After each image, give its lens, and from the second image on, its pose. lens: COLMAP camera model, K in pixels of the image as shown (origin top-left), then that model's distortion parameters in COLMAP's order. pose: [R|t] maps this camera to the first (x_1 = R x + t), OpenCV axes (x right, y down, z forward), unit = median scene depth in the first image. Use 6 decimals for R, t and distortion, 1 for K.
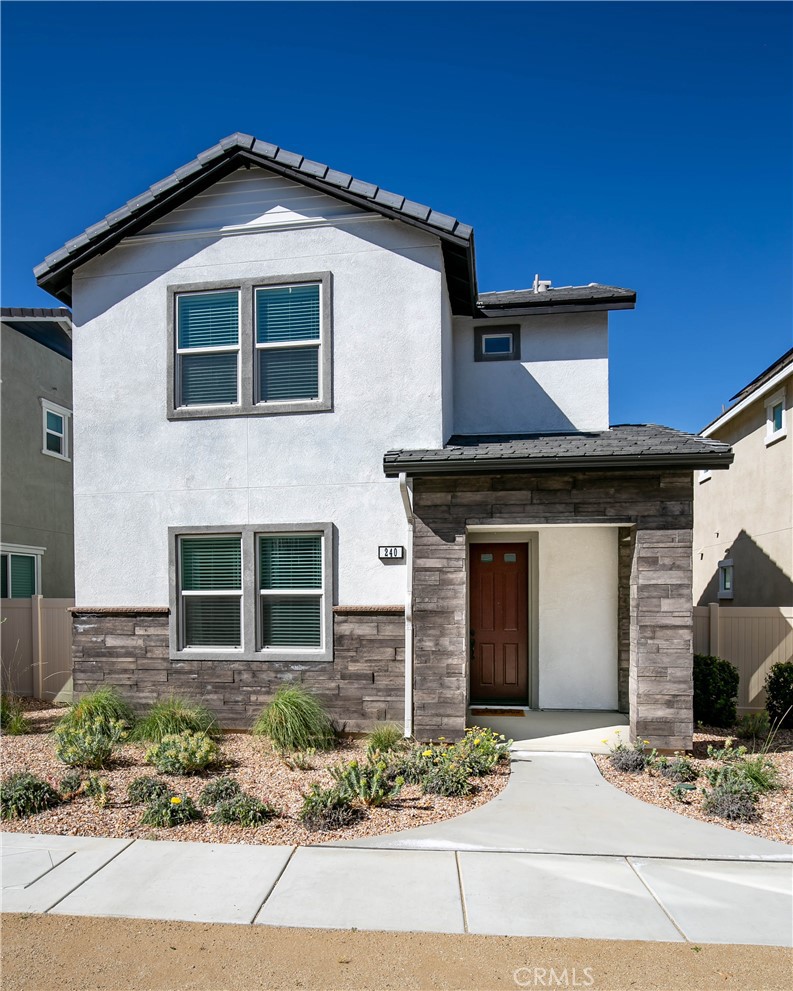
lens RADIAL K [[662.1, 0, 395.2], [0, 662.1, 599.0], [0, 0, 1]] dist [-0.011011, -0.001030]
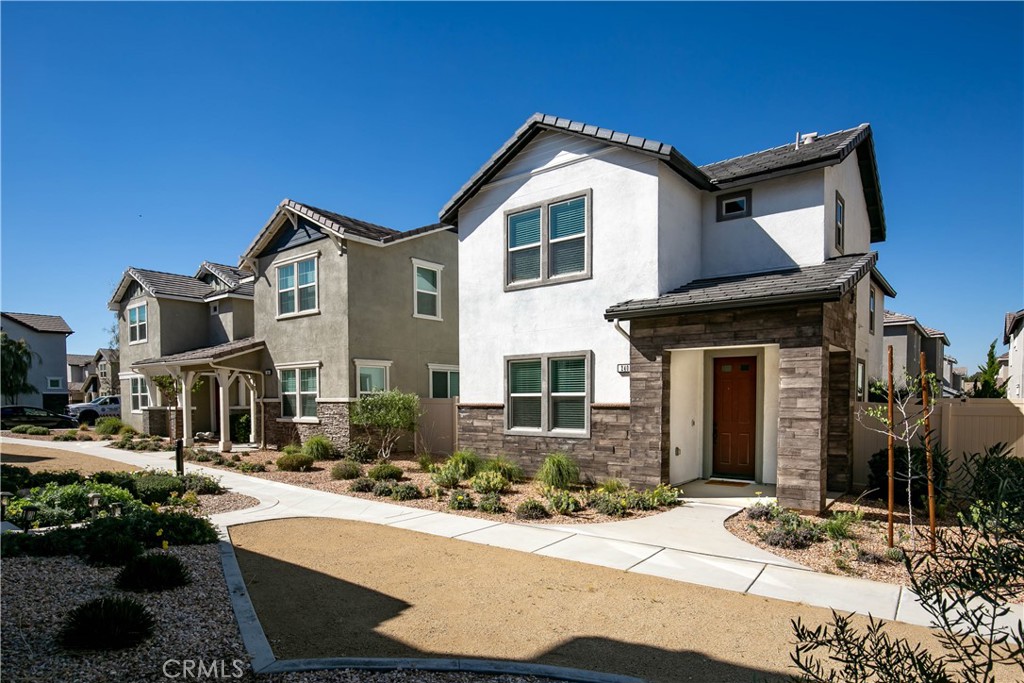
lens RADIAL K [[595.2, 0, 516.6], [0, 595.2, 407.3], [0, 0, 1]] dist [0.006572, 0.000674]
pose [[0.869123, 0.008282, -0.494526, 0.447287], [-0.002870, 0.999927, 0.011703, 0.004361], [0.494587, -0.008752, 0.869084, -0.310207]]
